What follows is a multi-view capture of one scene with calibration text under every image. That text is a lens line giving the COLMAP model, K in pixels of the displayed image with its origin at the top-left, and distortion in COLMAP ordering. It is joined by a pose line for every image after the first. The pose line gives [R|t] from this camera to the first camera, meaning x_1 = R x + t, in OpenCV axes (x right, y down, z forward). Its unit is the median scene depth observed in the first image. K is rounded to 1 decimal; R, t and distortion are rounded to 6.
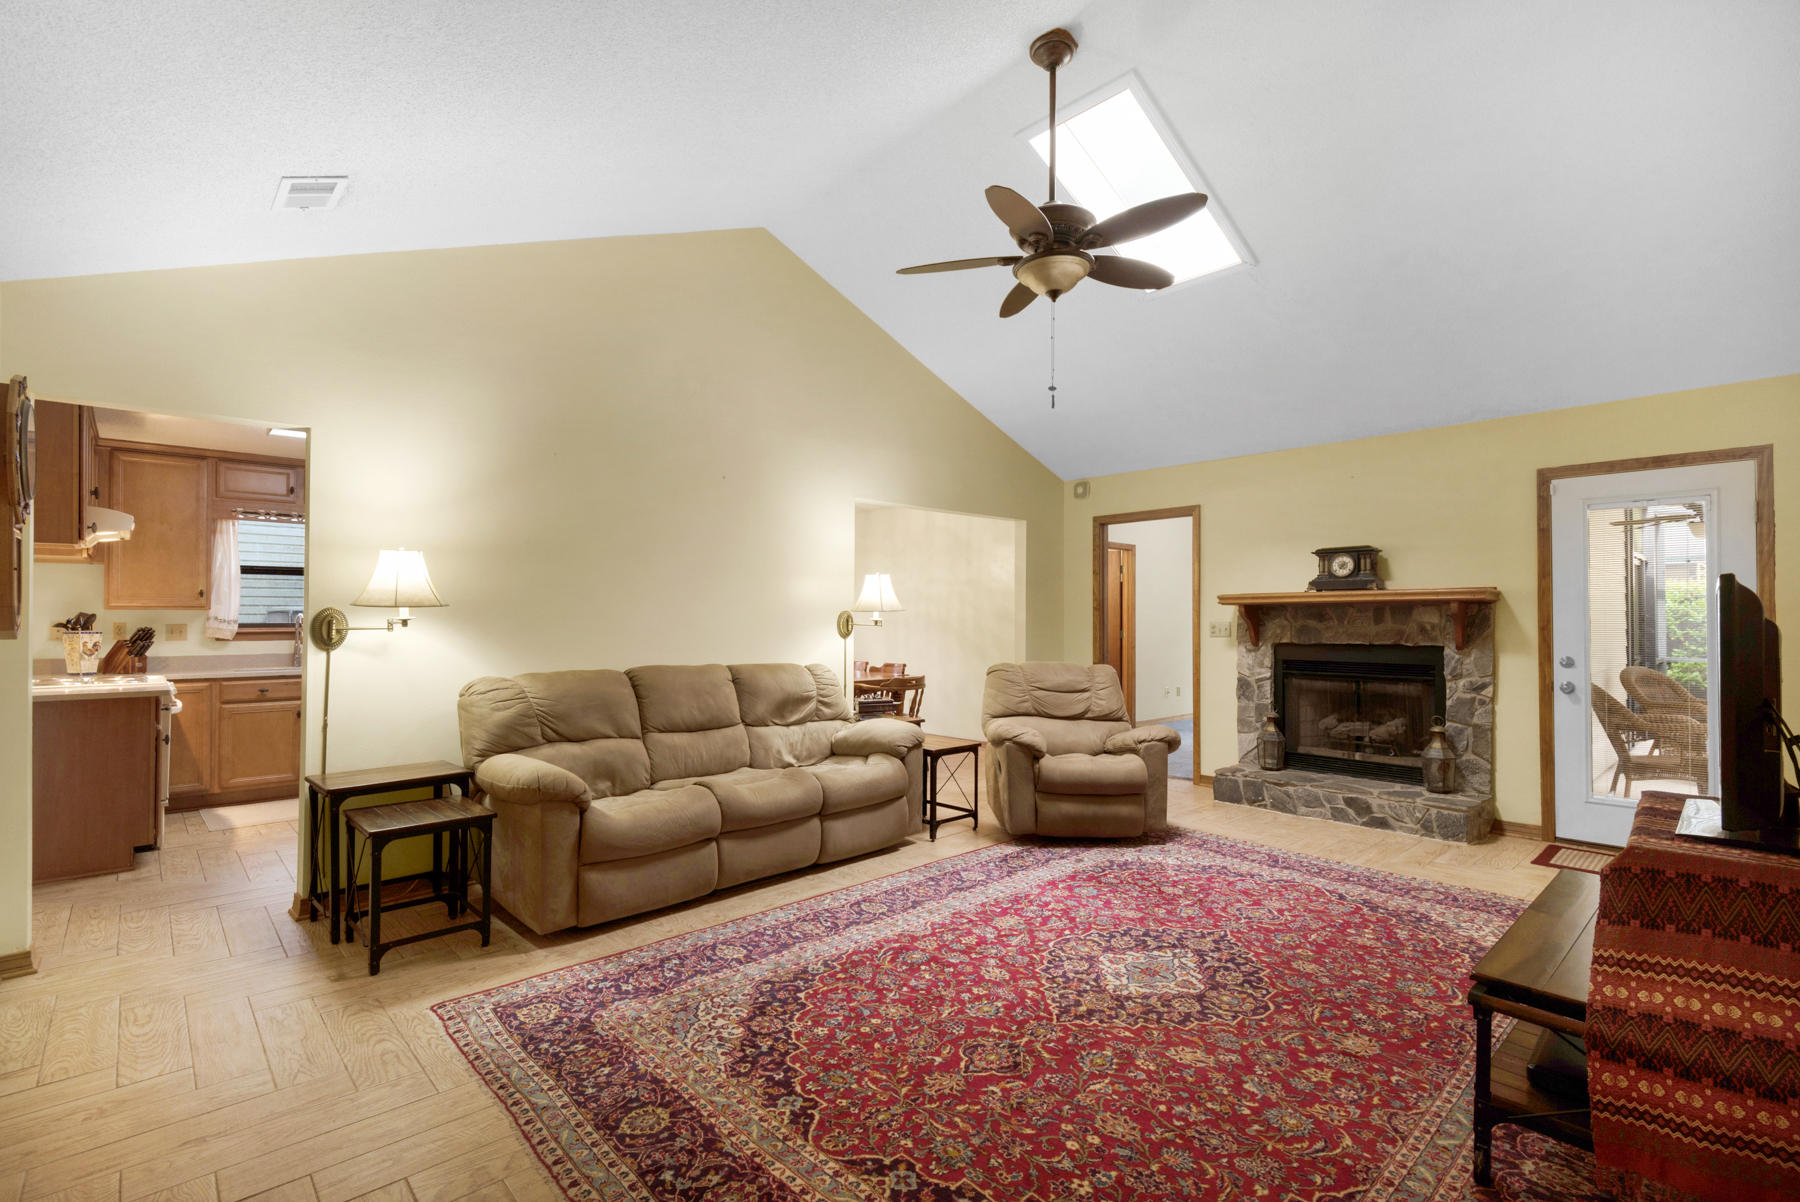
lens RADIAL K [[815.8, 0, 906.2], [0, 815.8, 610.1], [0, 0, 1]] dist [0.031584, -0.020084]
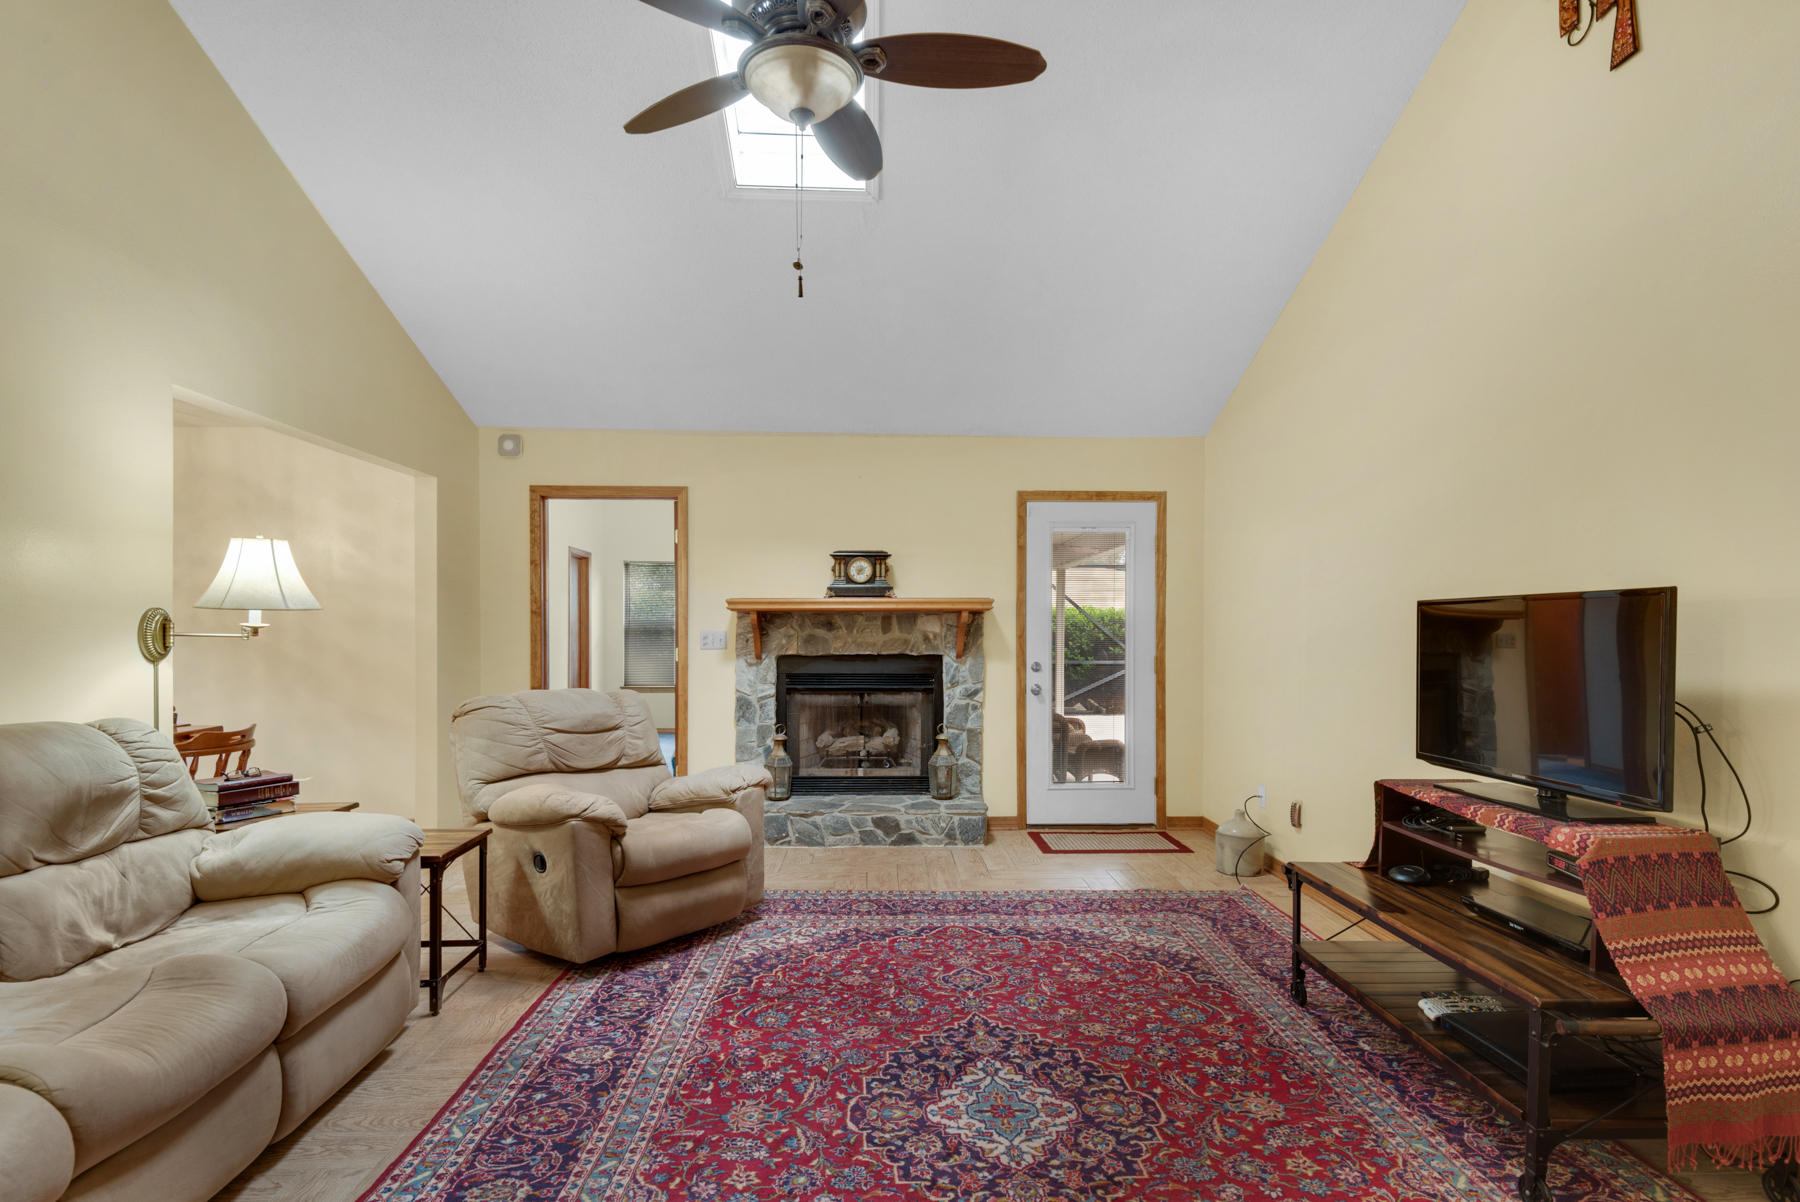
lens RADIAL K [[883.4, 0, 902.3], [0, 883.4, 639.9], [0, 0, 1]] dist [0.033625, -0.026198]
pose [[0.657426, -0.006712, 0.753490, -0.218510], [-0.010317, 0.999786, 0.017908, 0.007044], [-0.753449, -0.019546, 0.657216, 0.347665]]
